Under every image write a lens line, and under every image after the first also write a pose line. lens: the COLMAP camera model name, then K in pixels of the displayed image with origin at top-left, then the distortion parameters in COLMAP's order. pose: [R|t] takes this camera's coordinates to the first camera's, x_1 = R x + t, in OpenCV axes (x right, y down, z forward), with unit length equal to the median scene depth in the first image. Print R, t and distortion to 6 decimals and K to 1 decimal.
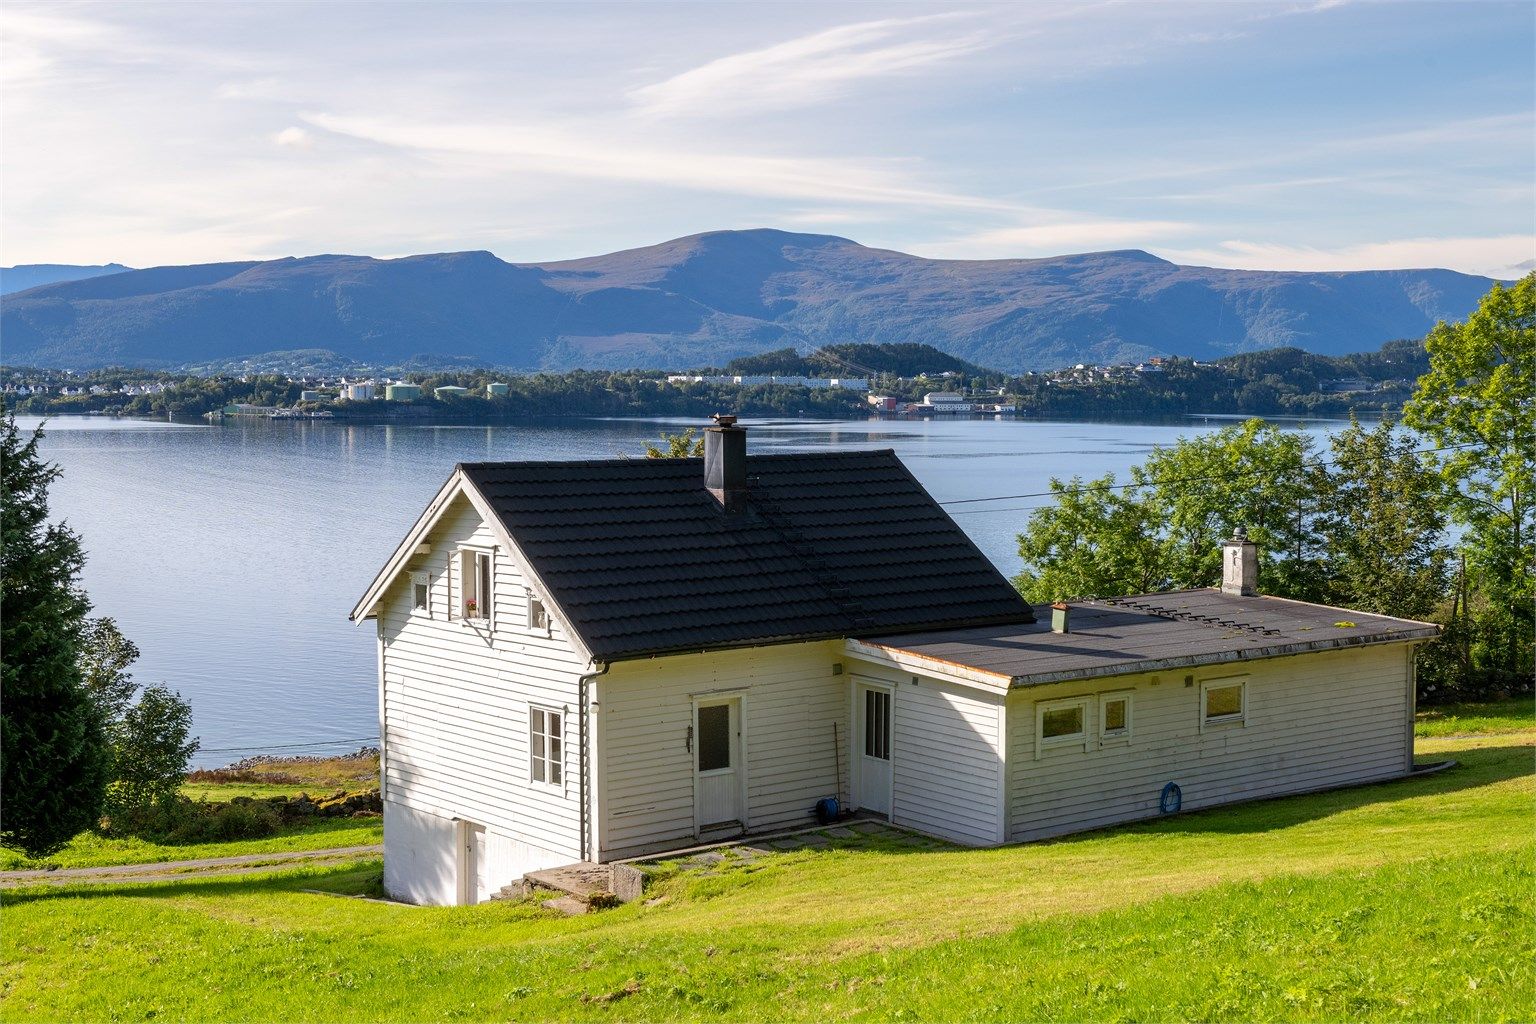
lens RADIAL K [[2529.2, 0, 734.4], [0, 2529.2, 508.1], [0, 0, 1]] dist [0.091755, -0.018108]
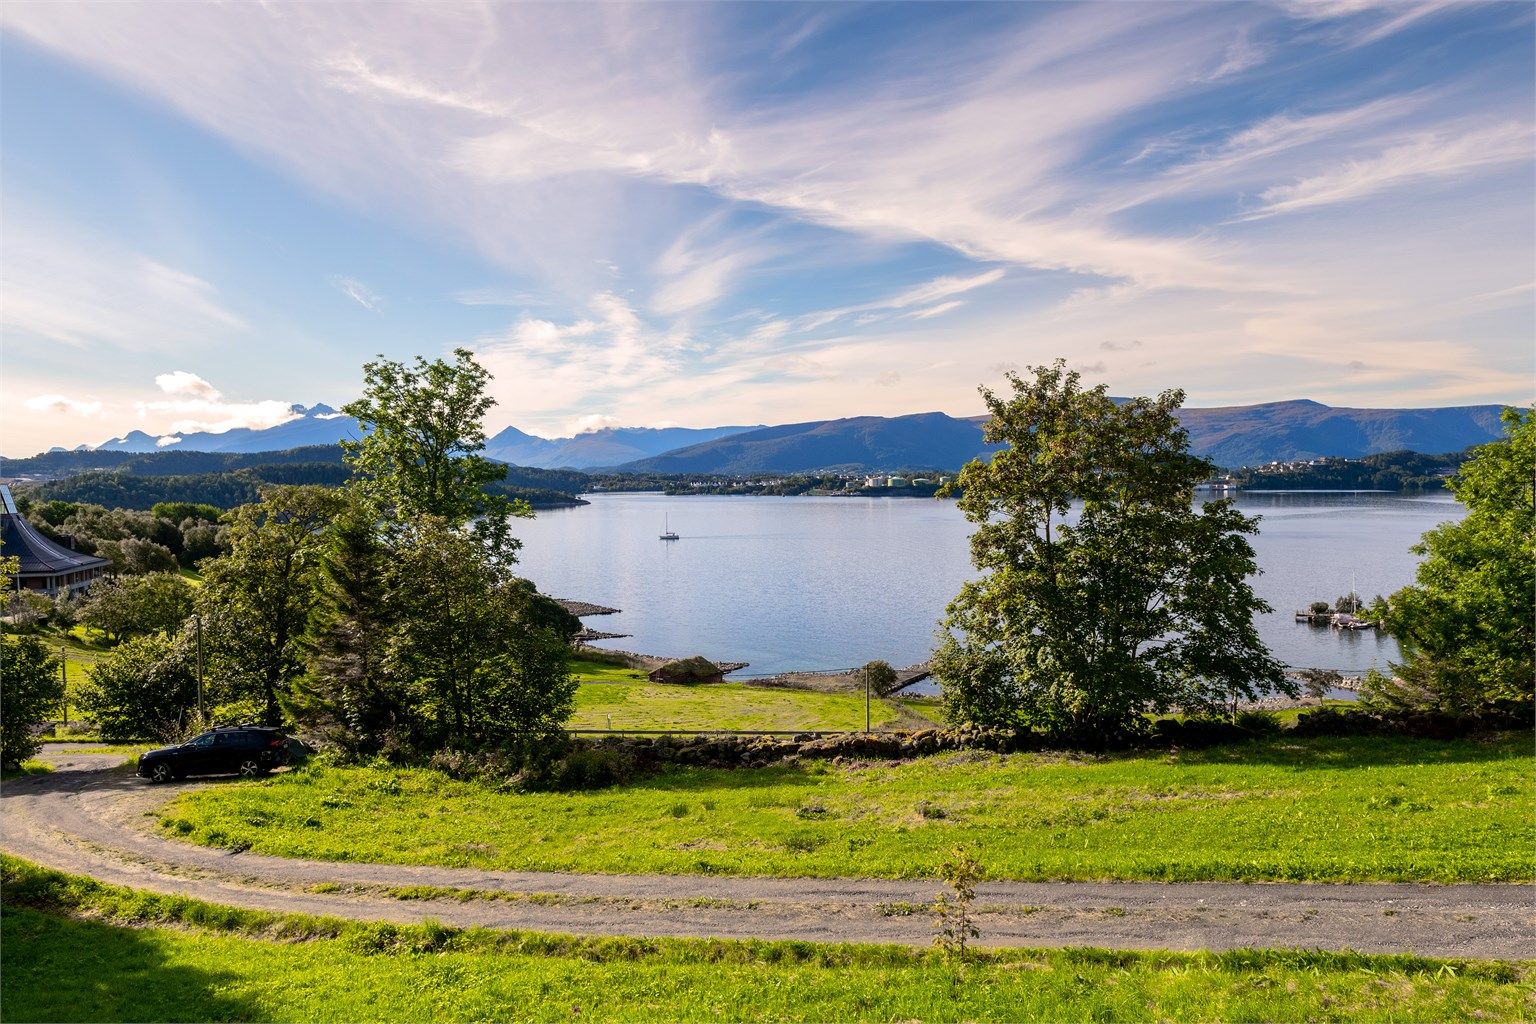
lens RADIAL K [[1043.0, 0, 768.0], [0, 1043.0, 512.0], [0, 0, 1]] dist [-0.012952, -0.011562]
pose [[0.961839, -0.003860, -0.273590, -0.006248], [-0.008619, 0.998977, -0.044394, 0.013597], [0.273482, 0.045058, 0.960821, 0.197884]]
